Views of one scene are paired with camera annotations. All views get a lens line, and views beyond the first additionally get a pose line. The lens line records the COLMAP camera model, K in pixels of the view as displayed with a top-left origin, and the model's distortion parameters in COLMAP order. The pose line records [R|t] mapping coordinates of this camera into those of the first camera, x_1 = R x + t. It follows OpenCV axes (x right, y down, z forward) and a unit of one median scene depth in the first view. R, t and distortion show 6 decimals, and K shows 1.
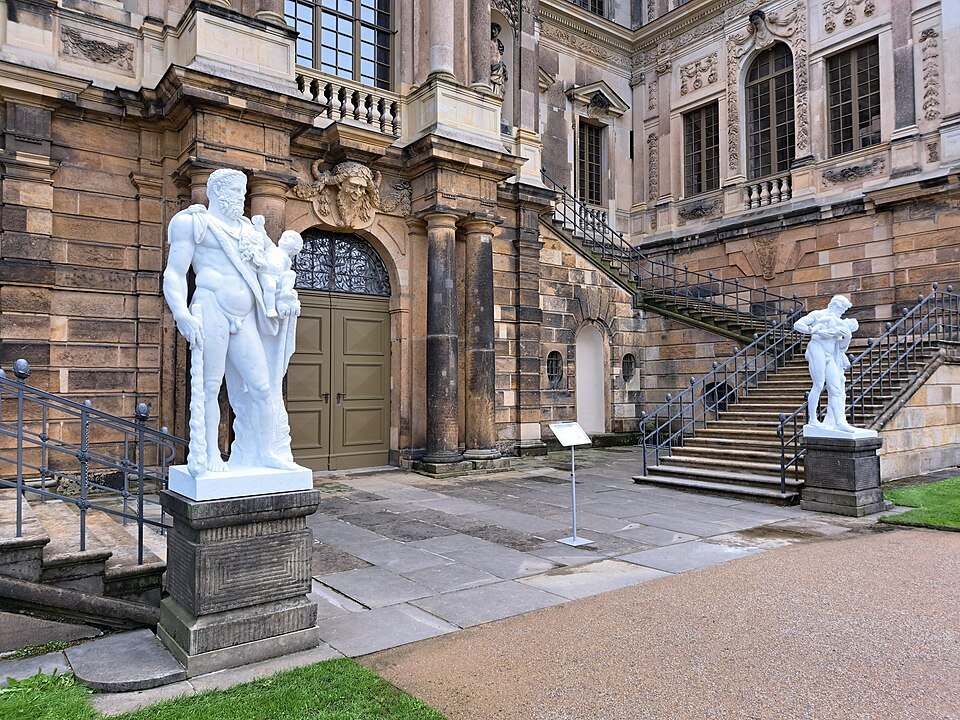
lens RADIAL K [[682.2, 0, 480.0], [0, 682.2, 360.0], [0, 0, 1]] dist [0.049928, -0.065007]
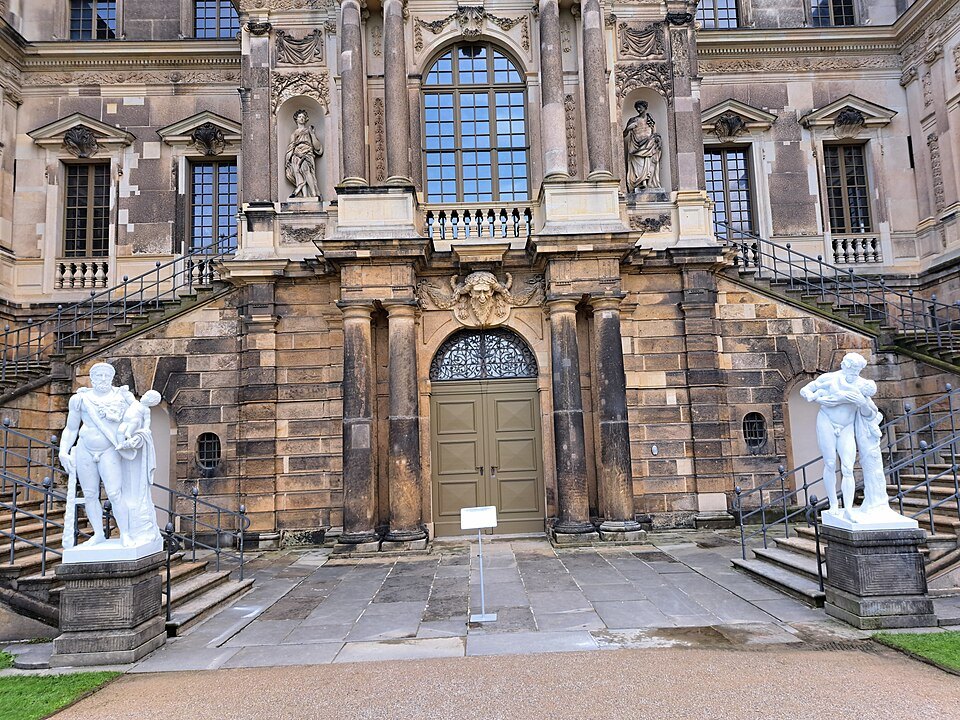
lens RADIAL K [[668.1, 0, 480.0], [0, 668.1, 360.0], [0, 0, 1]] dist [0.078064, -0.085910]
pose [[0.812001, -0.103128, -0.574473, 0.440192], [0.058216, 0.993668, -0.096094, -0.022679], [0.580746, 0.044584, 0.812863, 0.060126]]
